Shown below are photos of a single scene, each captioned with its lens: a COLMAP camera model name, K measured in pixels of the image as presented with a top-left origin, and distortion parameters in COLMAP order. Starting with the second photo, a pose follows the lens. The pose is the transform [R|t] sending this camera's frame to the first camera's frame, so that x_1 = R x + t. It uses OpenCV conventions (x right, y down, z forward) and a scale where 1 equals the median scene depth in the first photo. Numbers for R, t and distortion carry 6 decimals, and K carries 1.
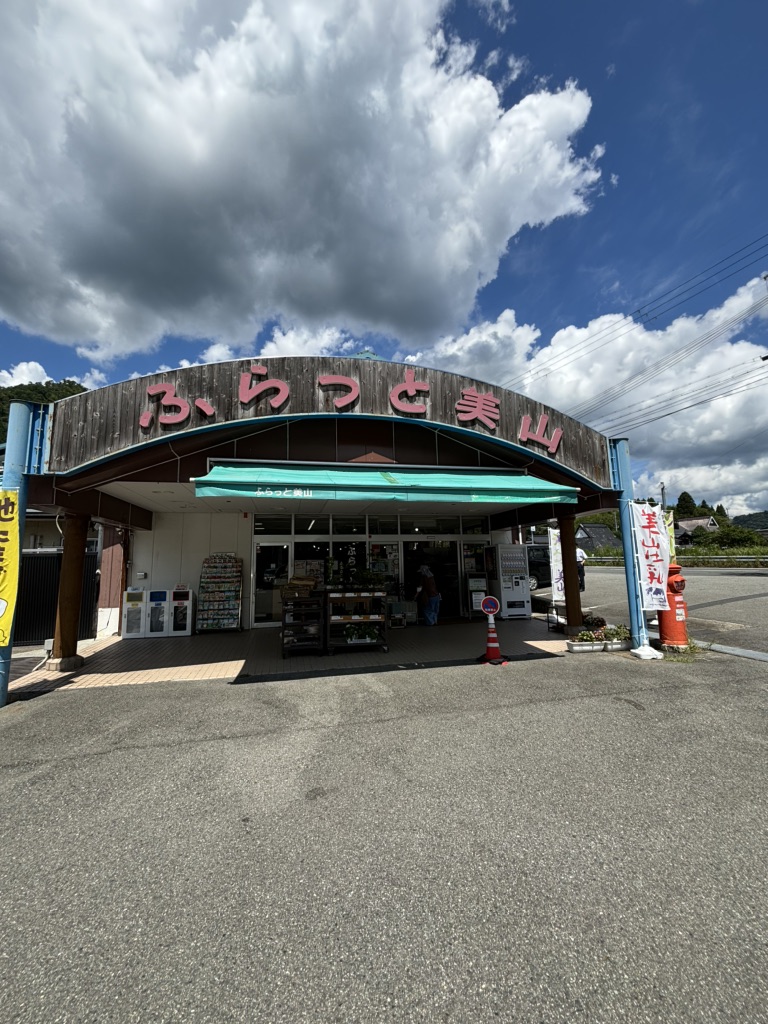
lens RADIAL K [[407.5, 0, 384.0], [0, 407.5, 512.0], [0, 0, 1]] dist [-0.001037, -0.000379]
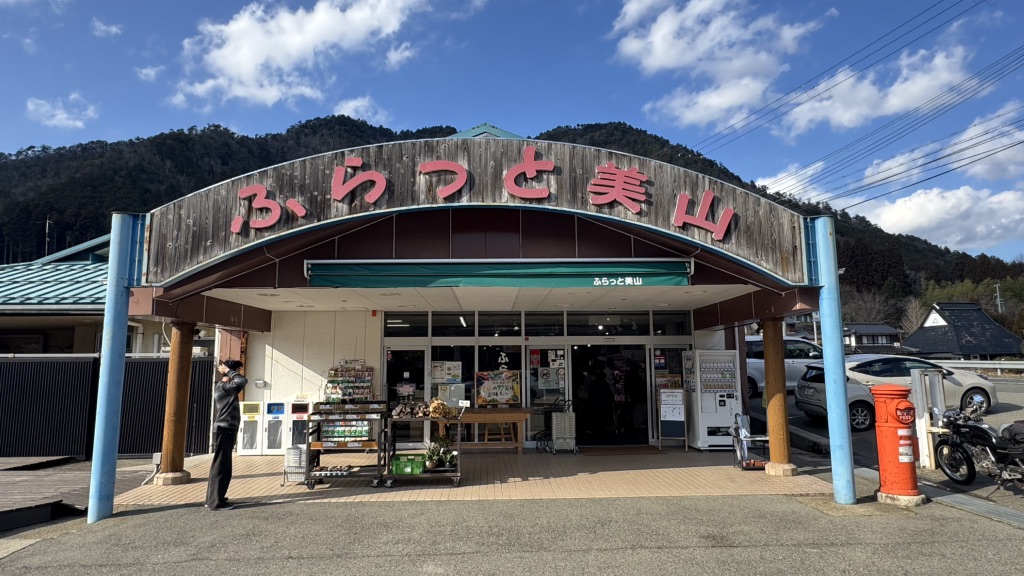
lens RADIAL K [[580.1, 0, 508.9], [0, 580.1, 296.0], [0, 0, 1]] dist [0.004883, 0.001385]
pose [[0.980952, -0.010834, -0.193948, 0.254763], [0.013196, 0.999854, 0.010891, -0.058851], [0.193802, -0.013242, 0.980951, -0.175113]]
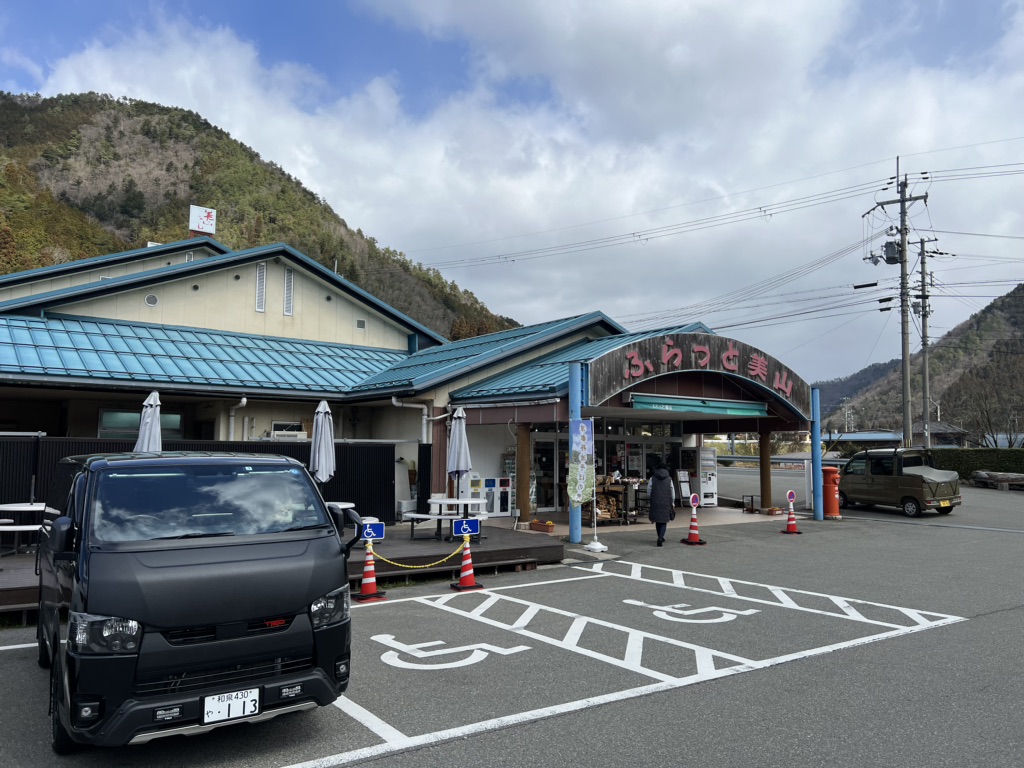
lens RADIAL K [[749.0, 0, 495.4], [0, 749.0, 387.9], [0, 0, 1]] dist [0.020314, -0.003657]
pose [[0.919388, 0.065057, 0.387934, -1.968113], [-0.081113, 0.996388, 0.025138, -0.175835], [-0.384897, -0.054578, 0.921344, -1.404332]]
